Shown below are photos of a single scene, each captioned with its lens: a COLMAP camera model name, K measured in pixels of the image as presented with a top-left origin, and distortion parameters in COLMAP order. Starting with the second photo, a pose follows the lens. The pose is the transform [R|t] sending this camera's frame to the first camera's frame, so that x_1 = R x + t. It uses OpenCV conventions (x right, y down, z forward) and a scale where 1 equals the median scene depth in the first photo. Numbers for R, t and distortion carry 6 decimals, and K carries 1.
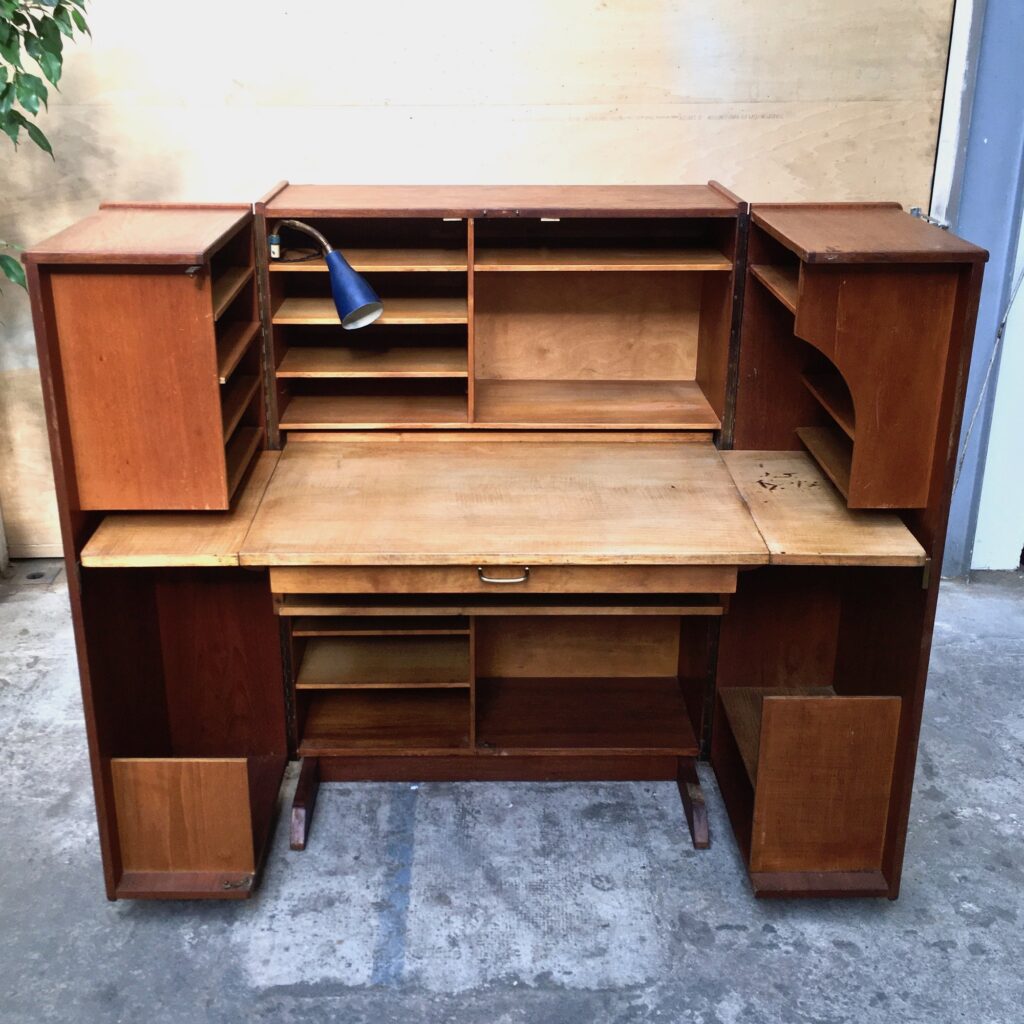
lens RADIAL K [[1235.9, 0, 486.9], [0, 1235.9, 496.2], [0, 0, 1]] dist [0.071648, -0.074561]
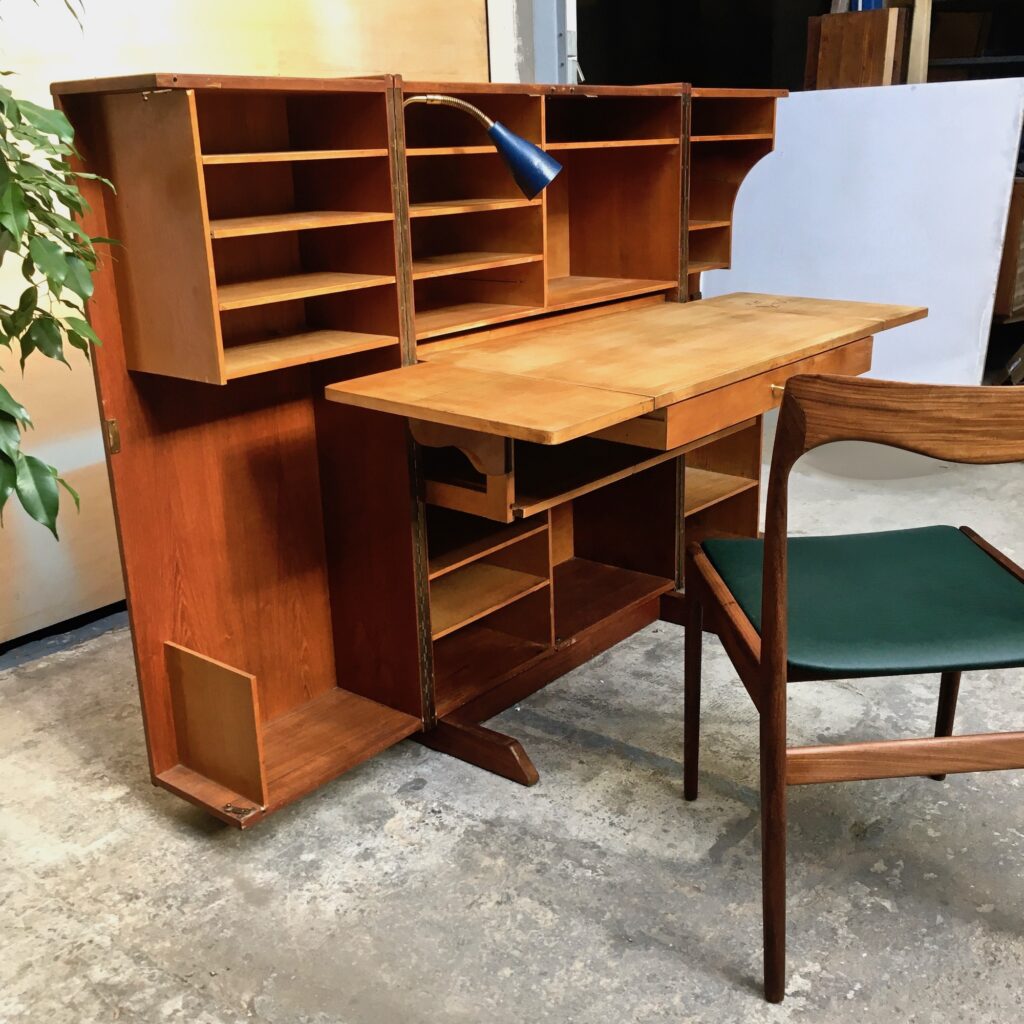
lens RADIAL K [[1160.7, 0, 515.0], [0, 1160.7, 524.0], [0, 0, 1]] dist [0.074274, -0.085503]
pose [[0.640011, -0.258858, 0.723449, -0.792736], [0.306524, 0.949393, 0.068532, 0.038011], [-0.704577, 0.177893, 0.686968, 0.400670]]
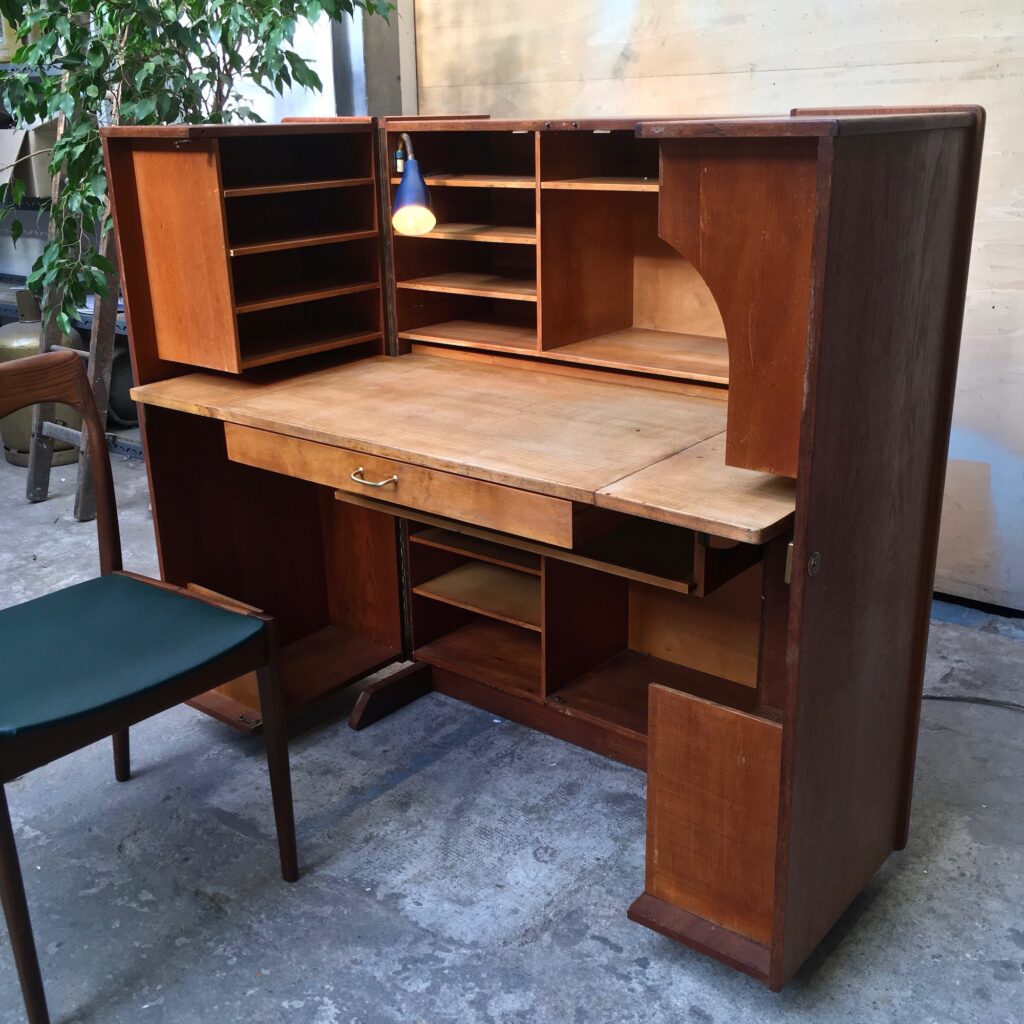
lens RADIAL K [[1160.7, 0, 515.0], [0, 1160.7, 524.0], [0, 0, 1]] dist [0.074274, -0.085503]
pose [[0.771493, 0.197988, -0.604649, 0.569406], [-0.212247, 0.975998, 0.048770, 0.033838], [0.599792, 0.090709, 0.794998, 0.280401]]
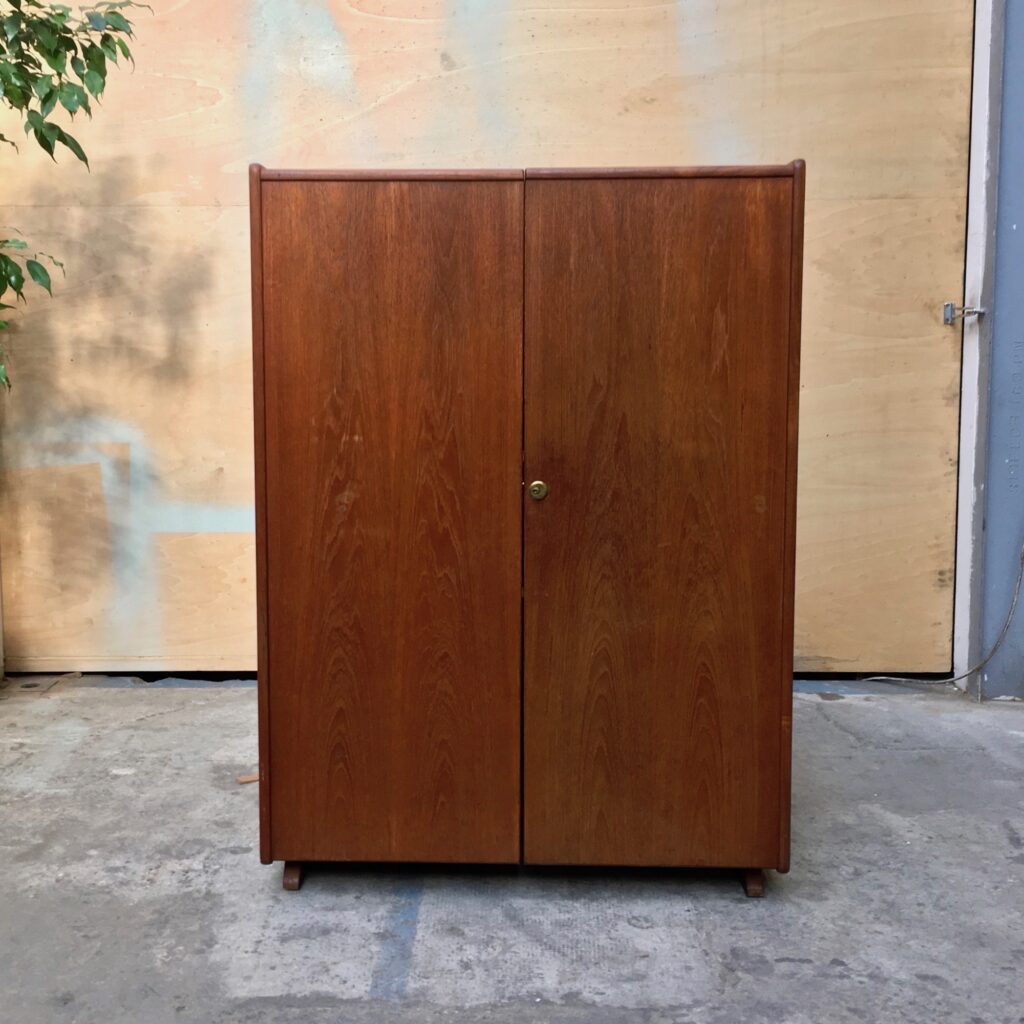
lens RADIAL K [[1283.2, 0, 463.9], [0, 1283.2, 485.6], [0, 0, 1]] dist [0.067446, -0.080817]
pose [[0.999083, 0.003435, -0.042674, 0.008094], [-0.014221, 0.966806, -0.255114, 0.255934], [0.040381, 0.255487, 0.965969, 0.053968]]
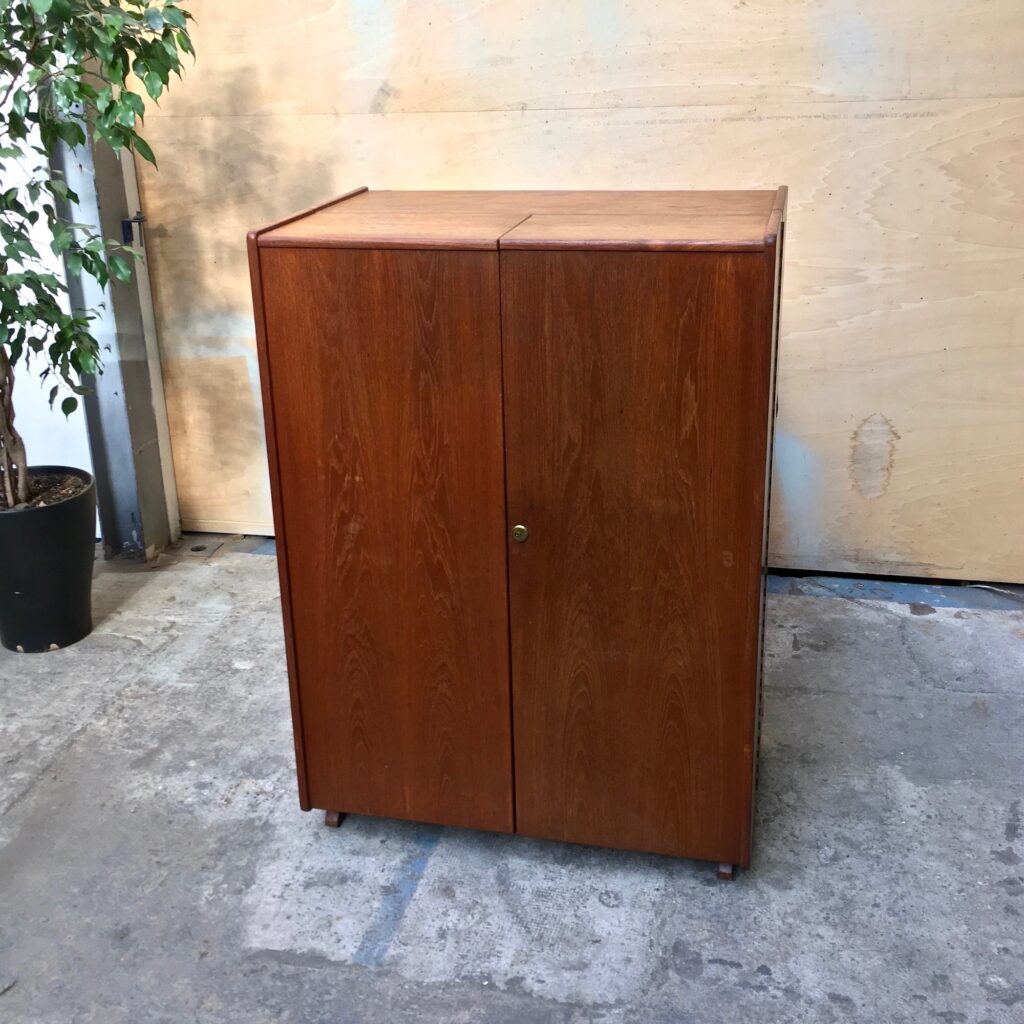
lens RADIAL K [[1251.1, 0, 486.1], [0, 1251.1, 484.7], [0, 0, 1]] dist [0.081679, -0.104760]
pose [[0.966822, 0.059372, -0.248457, 0.233436], [-0.061130, 0.998130, 0.000641, -0.011625], [0.248030, 0.014569, 0.968643, 0.003332]]
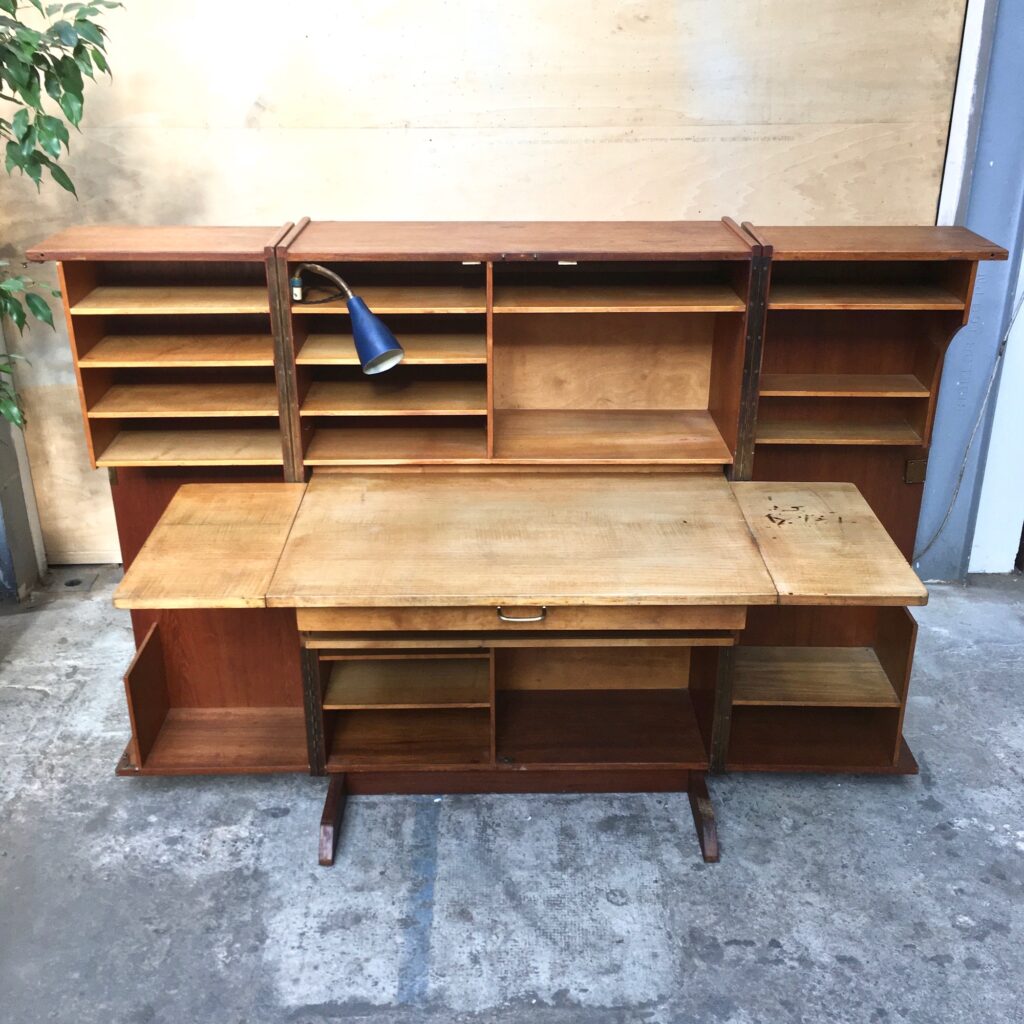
lens RADIAL K [[1160.7, 0, 515.0], [0, 1160.7, 524.0], [0, 0, 1]] dist [0.074274, -0.085503]
pose [[0.999971, -0.002911, 0.007011, 0.000884], [0.002521, 0.998482, 0.055030, -0.060224], [-0.007161, -0.055011, 0.998460, 0.033744]]
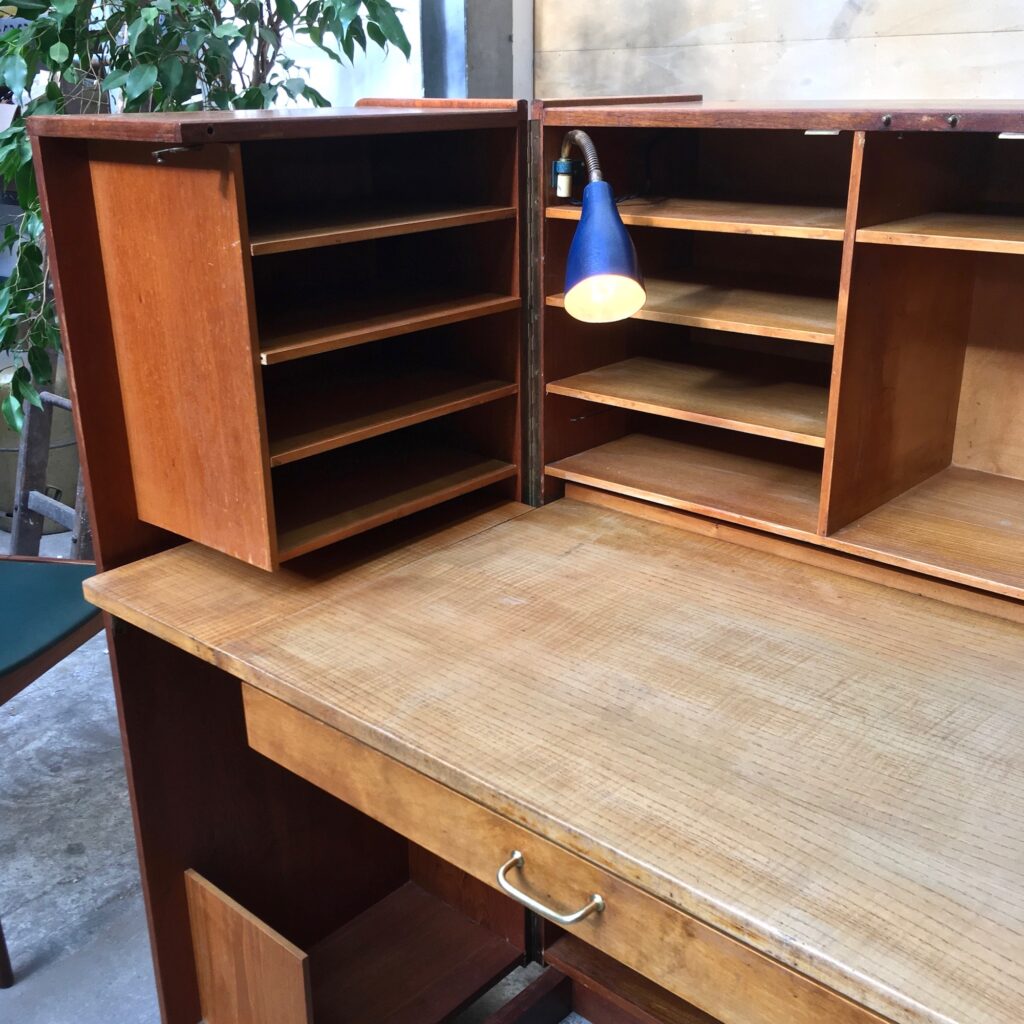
lens RADIAL K [[1160.7, 0, 515.0], [0, 1160.7, 524.0], [0, 0, 1]] dist [0.074274, -0.085503]
pose [[0.741361, 0.229752, -0.630554, 0.209574], [-0.232379, 0.969332, 0.079976, -0.075587], [0.629590, 0.087236, 0.772014, 0.547591]]
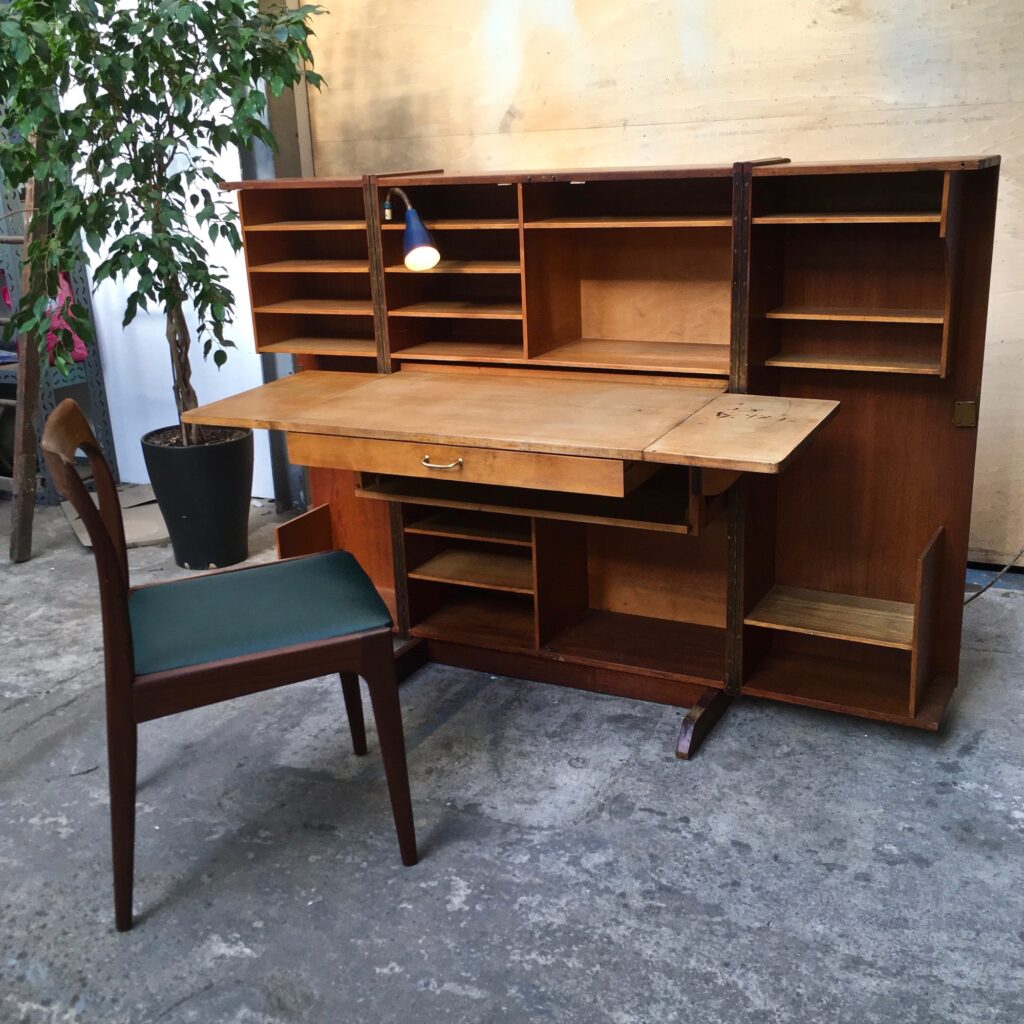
lens RADIAL K [[1187.5, 0, 512.0], [0, 1187.5, 525.9], [0, 0, 1]] dist [0.051953, -0.010601]
pose [[0.886786, 0.105103, -0.450071, 0.523805], [-0.125909, 0.991905, -0.016446, 0.124132], [0.444699, 0.071252, 0.892841, -0.020024]]
